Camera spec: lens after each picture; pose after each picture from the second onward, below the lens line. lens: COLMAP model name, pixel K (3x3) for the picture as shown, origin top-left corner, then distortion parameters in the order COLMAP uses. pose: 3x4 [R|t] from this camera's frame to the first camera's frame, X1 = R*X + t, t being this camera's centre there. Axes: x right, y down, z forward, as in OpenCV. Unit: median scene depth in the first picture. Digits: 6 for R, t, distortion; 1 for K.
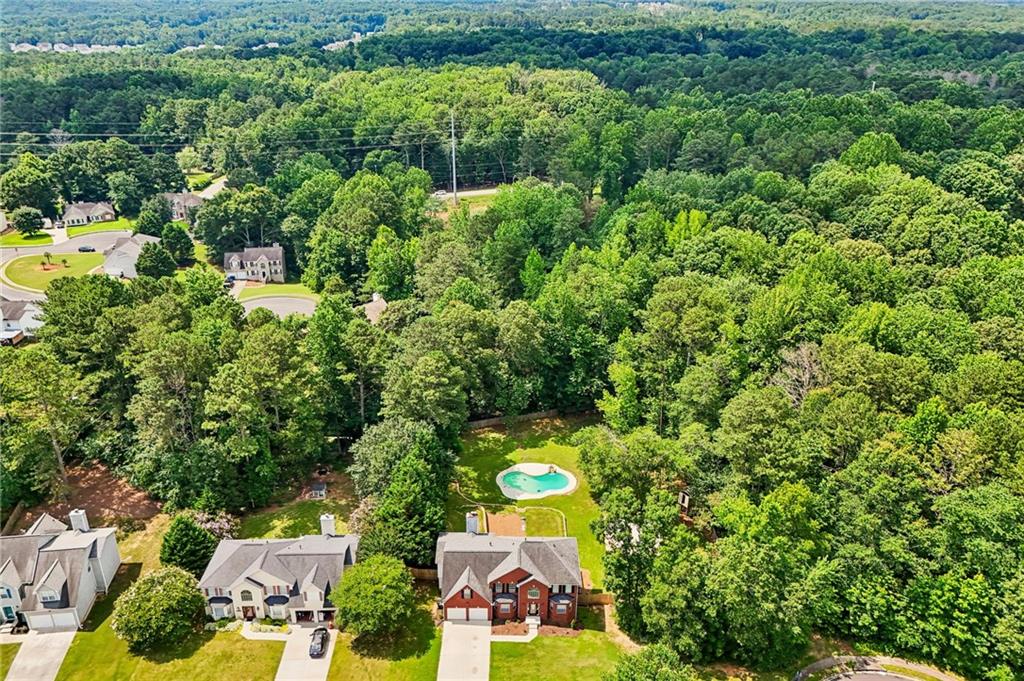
lens RADIAL K [[751.3, 0, 509.3], [0, 751.3, 342.9], [0, 0, 1]] dist [0.064006, -0.059827]
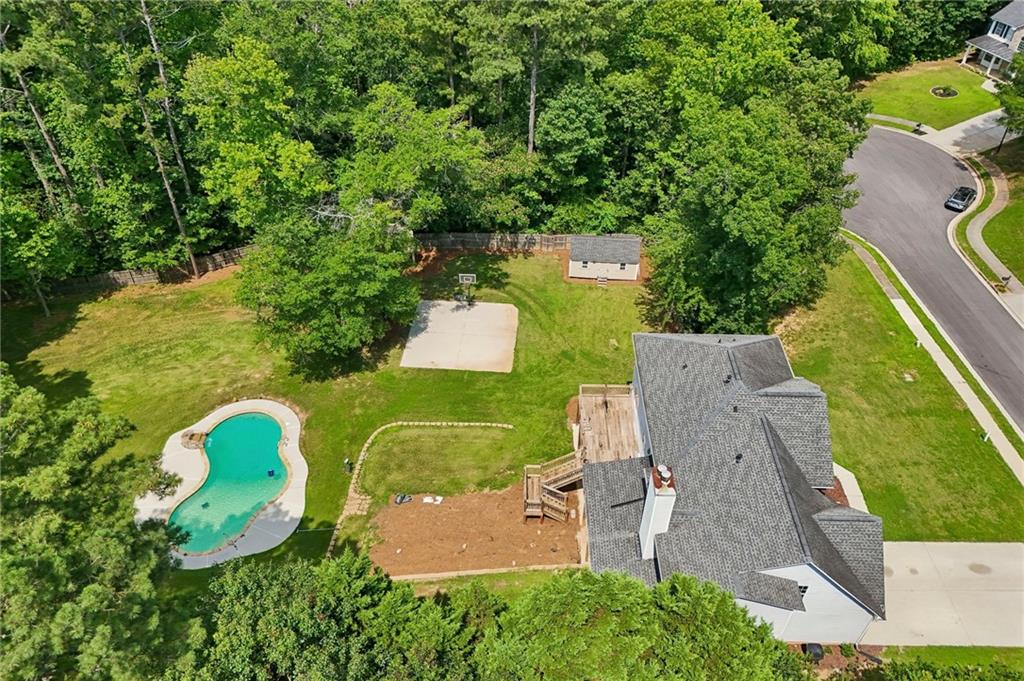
lens RADIAL K [[751.3, 0, 516.4], [0, 751.3, 338.1], [0, 0, 1]] dist [0.064006, -0.059827]
pose [[0.000785, -0.657329, 0.753604, -0.278662], [0.404266, 0.689486, 0.600981, -0.048817], [-0.914641, 0.304185, 0.266277, 1.010775]]
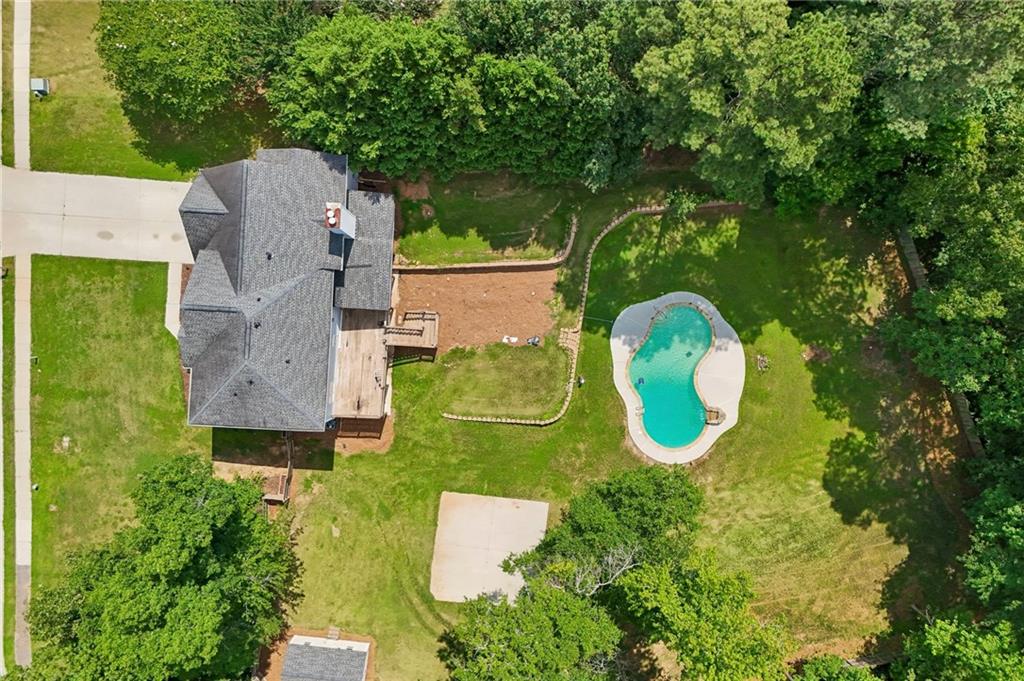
lens RADIAL K [[751.3, 0, 513.3], [0, 751.3, 339.5], [0, 0, 1]] dist [0.064006, -0.059827]
pose [[-0.044598, 0.998964, -0.009035, 0.028731], [-0.438903, -0.011468, 0.898461, -0.259764], [0.897427, 0.044035, 0.438960, 0.954474]]
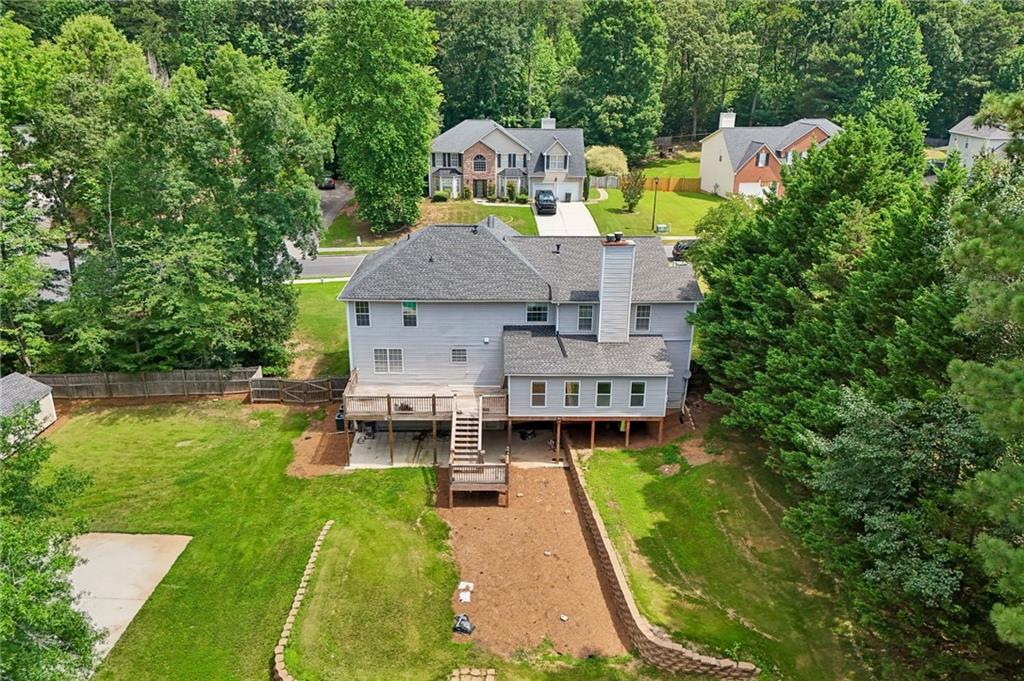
lens RADIAL K [[751.3, 0, 512.2], [0, 751.3, 340.0], [0, 0, 1]] dist [0.064006, -0.059827]
pose [[-0.999314, -0.006014, -0.036543, 0.016100], [-0.030139, 0.705489, 0.708080, 0.005107], [0.021522, 0.708695, -0.705186, 1.370300]]
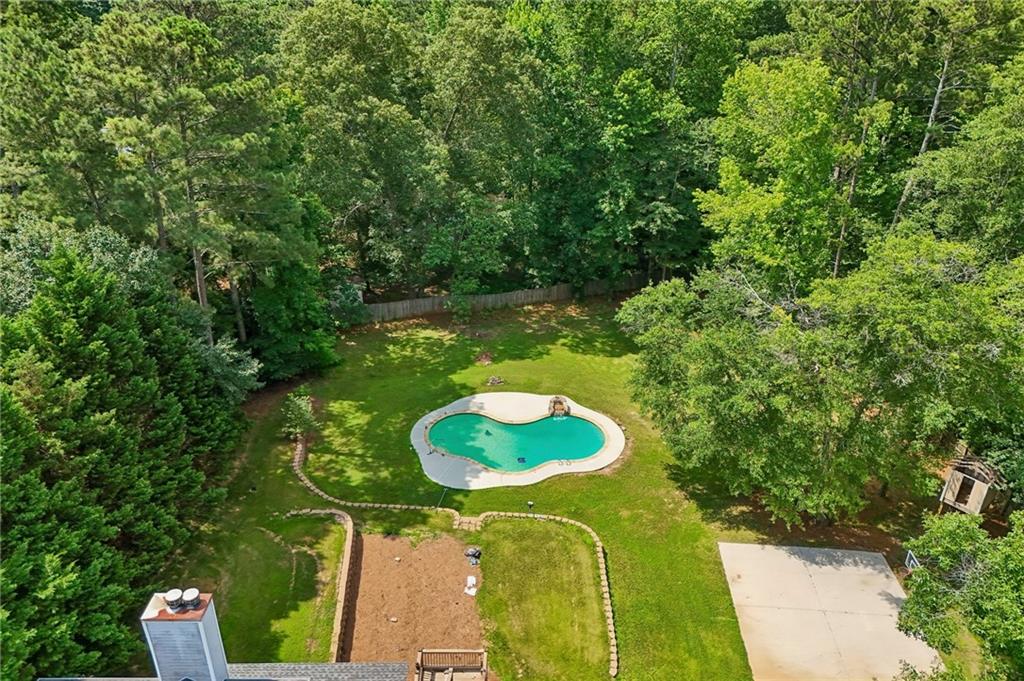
lens RADIAL K [[751.3, 0, 521.0], [0, 751.3, 332.4], [0, 0, 1]] dist [0.064006, -0.059827]
pose [[0.999794, -0.002476, 0.020139, 0.040759], [0.001624, 0.999106, 0.042239, 0.155858], [-0.020226, -0.042198, 0.998905, 0.850883]]
